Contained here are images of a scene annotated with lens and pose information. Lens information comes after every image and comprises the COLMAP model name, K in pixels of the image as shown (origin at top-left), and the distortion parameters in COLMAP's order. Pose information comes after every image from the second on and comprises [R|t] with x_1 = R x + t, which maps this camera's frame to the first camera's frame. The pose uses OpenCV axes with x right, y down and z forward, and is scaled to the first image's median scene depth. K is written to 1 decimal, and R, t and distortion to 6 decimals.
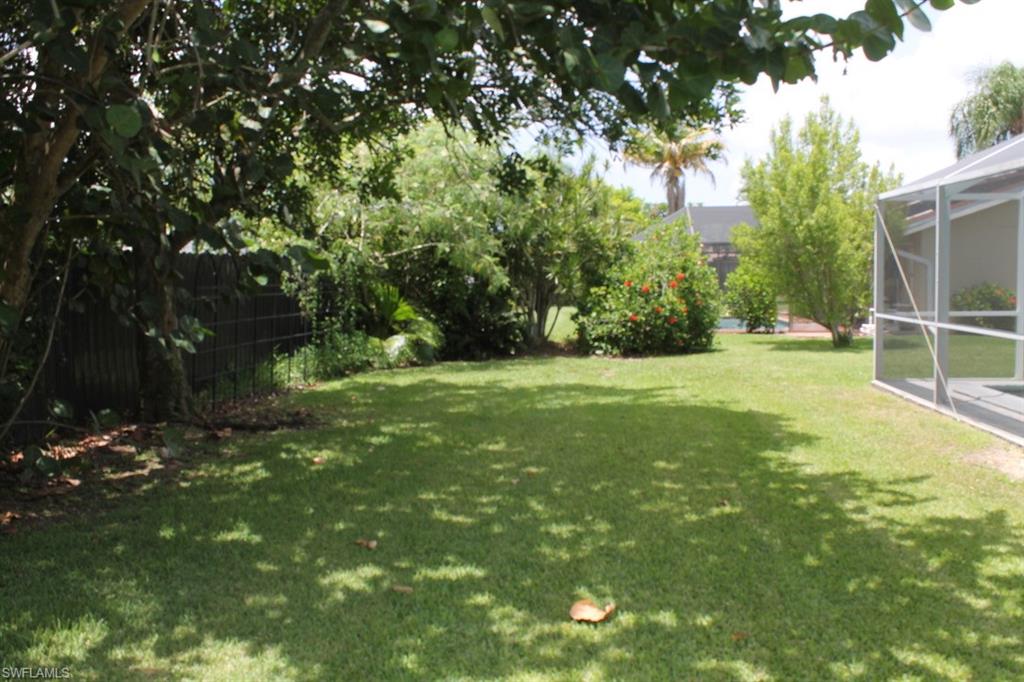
lens RADIAL K [[943.9, 0, 512.4], [0, 943.9, 339.3], [0, 0, 1]] dist [-0.066077, 0.000000]
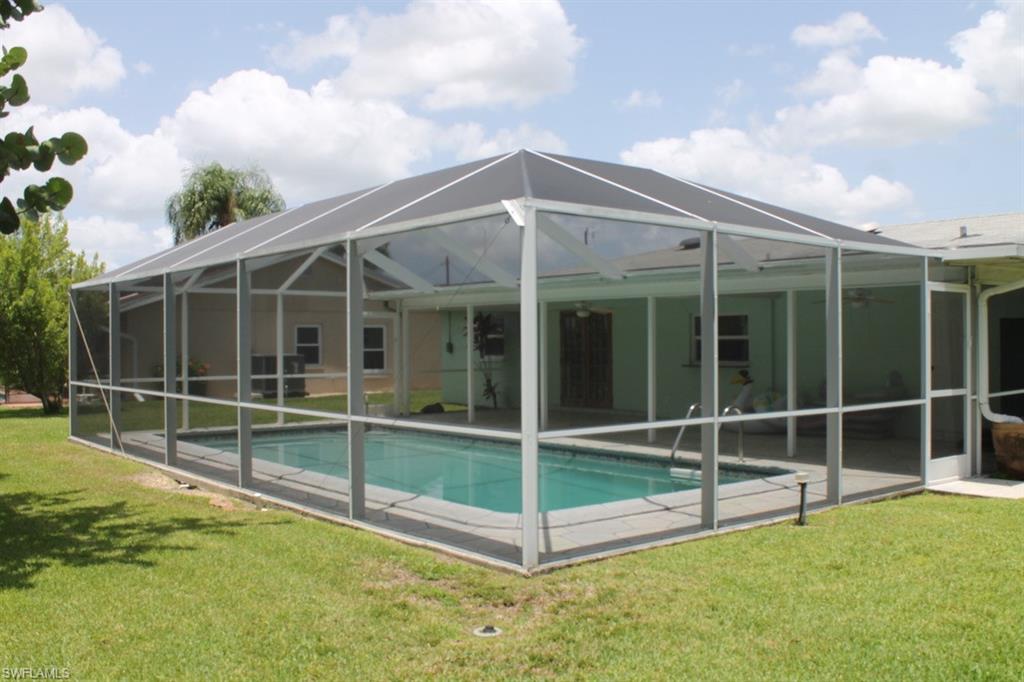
lens RADIAL K [[943.9, 0, 512.0], [0, 943.9, 338.4], [0, 0, 1]] dist [-0.066077, 0.000000]
pose [[0.715771, 0.008702, 0.698281, -0.034945], [0.047392, 0.997012, -0.061003, 0.012967], [-0.696725, 0.076757, 0.713220, -0.202676]]
